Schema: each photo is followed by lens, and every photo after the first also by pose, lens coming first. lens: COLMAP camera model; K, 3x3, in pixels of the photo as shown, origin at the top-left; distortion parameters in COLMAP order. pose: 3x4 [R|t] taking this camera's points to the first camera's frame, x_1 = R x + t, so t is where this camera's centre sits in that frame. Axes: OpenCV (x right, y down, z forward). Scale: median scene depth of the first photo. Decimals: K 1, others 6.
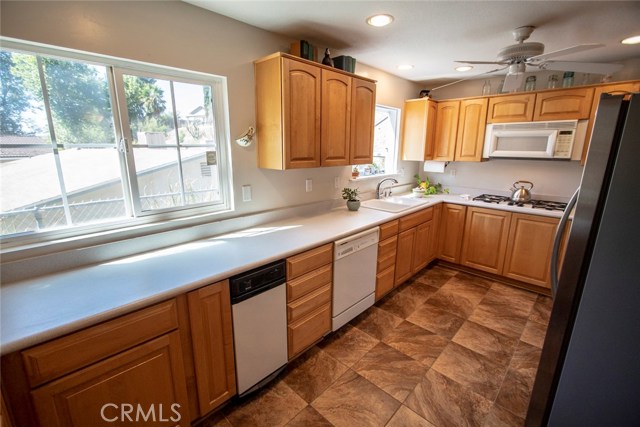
lens RADIAL K [[283.7, 0, 318.1], [0, 283.7, 212.4], [0, 0, 1]] dist [-0.021104, 0.002628]
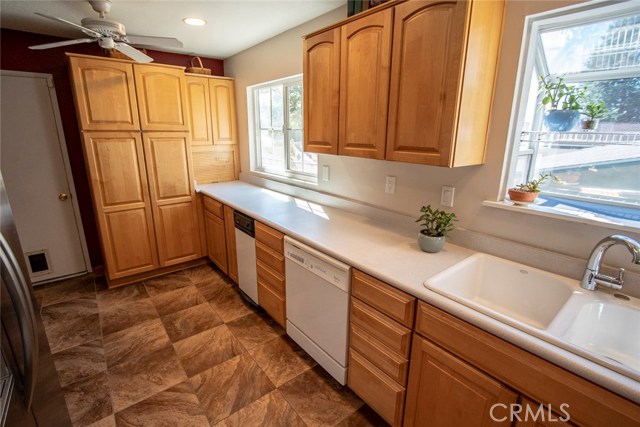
lens RADIAL K [[299.4, 0, 318.7], [0, 299.4, 214.1], [0, 0, 1]] dist [-0.035352, 0.000025]
pose [[-0.133019, 0.250822, -0.958851, 0.896772], [-0.236253, 0.931536, 0.276452, -0.235626], [0.962544, 0.263305, -0.064654, 1.096281]]
